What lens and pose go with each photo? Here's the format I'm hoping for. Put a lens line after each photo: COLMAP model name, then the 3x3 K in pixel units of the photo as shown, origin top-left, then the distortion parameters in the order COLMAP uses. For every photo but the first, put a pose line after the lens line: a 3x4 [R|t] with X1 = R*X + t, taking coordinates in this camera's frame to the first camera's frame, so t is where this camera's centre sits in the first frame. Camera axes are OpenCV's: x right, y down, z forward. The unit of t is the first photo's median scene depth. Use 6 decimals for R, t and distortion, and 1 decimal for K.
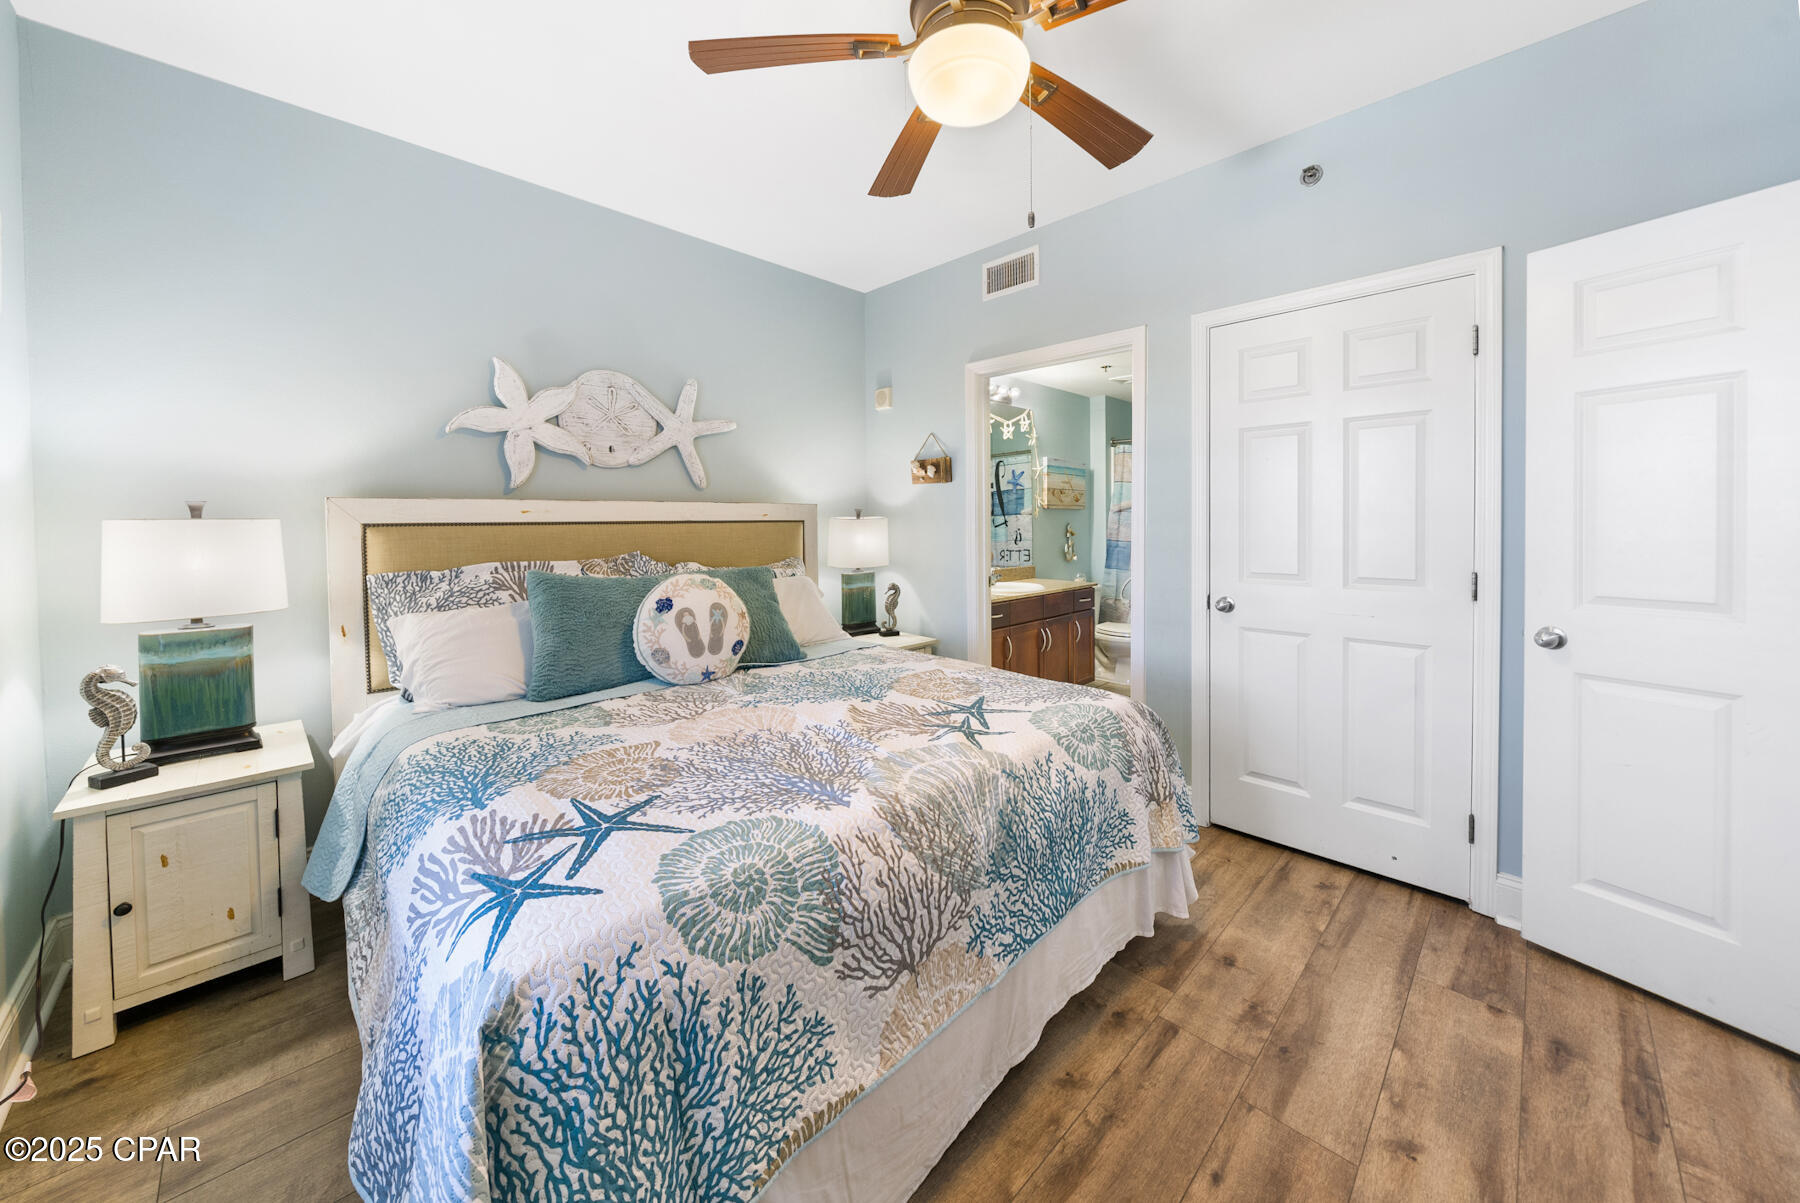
lens RADIAL K [[654.7, 0, 899.0], [0, 654.7, 529.1], [0, 0, 1]] dist [-0.007320, -0.000093]
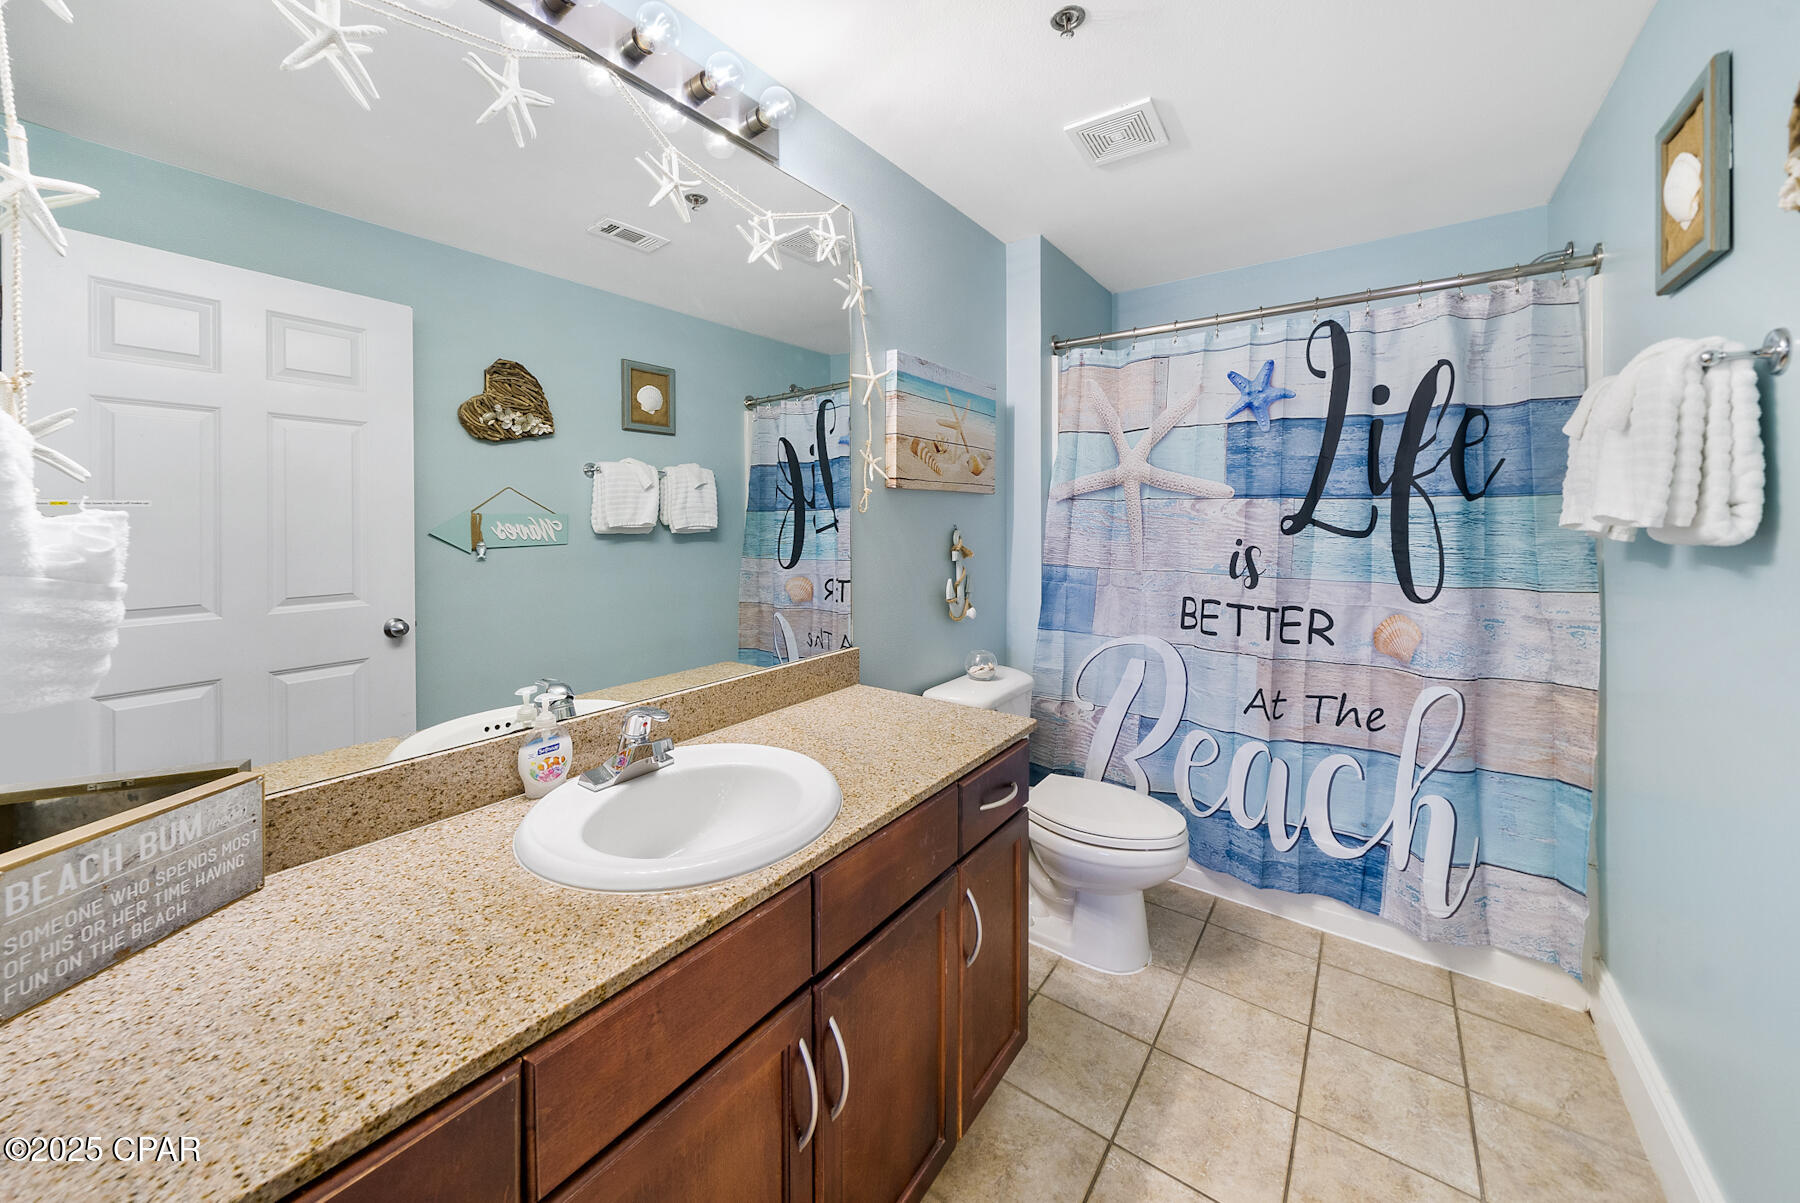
lens RADIAL K [[654.7, 0, 899.0], [0, 654.7, 529.1], [0, 0, 1]] dist [-0.007320, -0.000093]
pose [[0.990142, 0.000500, 0.140067, 0.535932], [-0.001100, 0.999991, 0.004203, -0.030087], [-0.140064, -0.004315, 0.990133, 1.928893]]
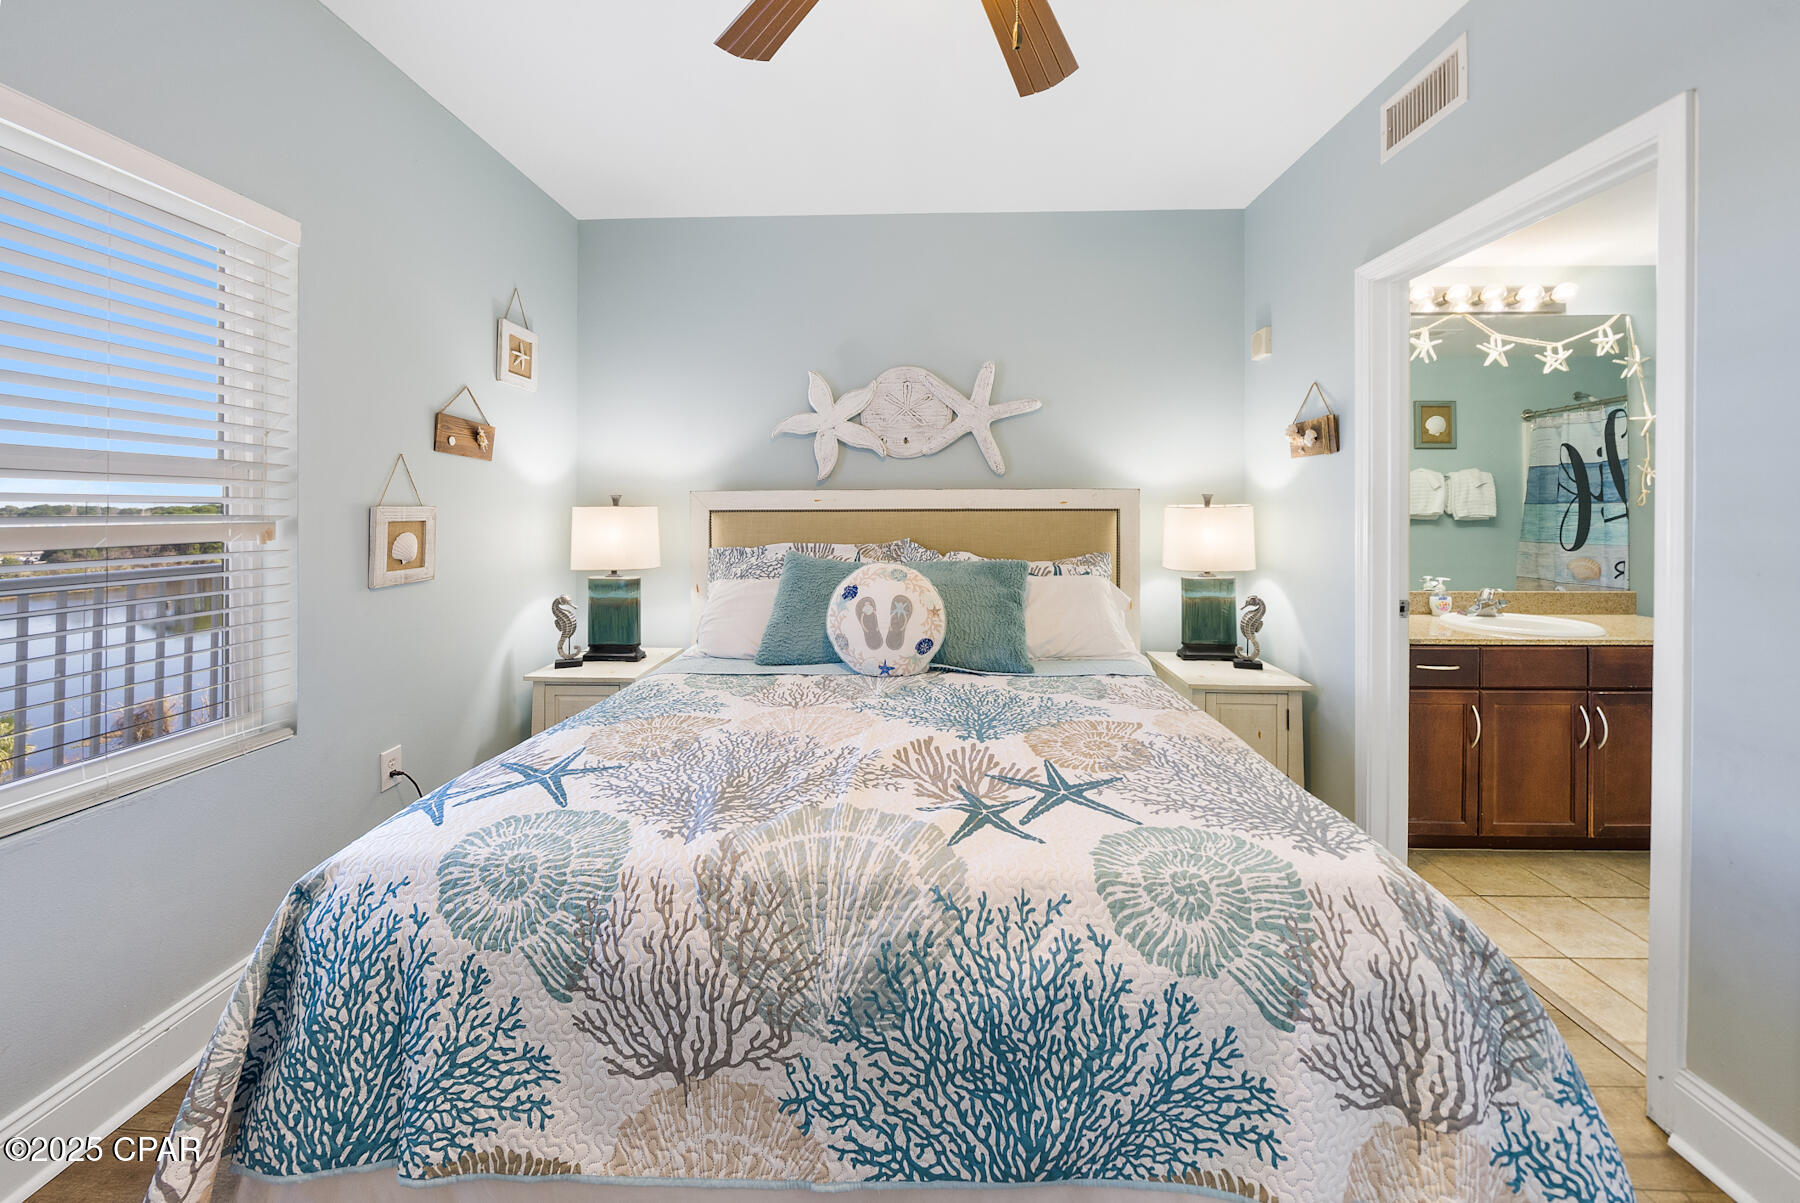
lens RADIAL K [[656.6, 0, 891.4], [0, 656.6, 507.3], [0, 0, 1]] dist [-0.006725, 0.000193]
pose [[0.674478, 0.002477, -0.738291, 0.564374], [-0.013021, 0.999879, -0.008541, -0.009416], [0.738180, 0.015375, 0.674428, 0.469594]]
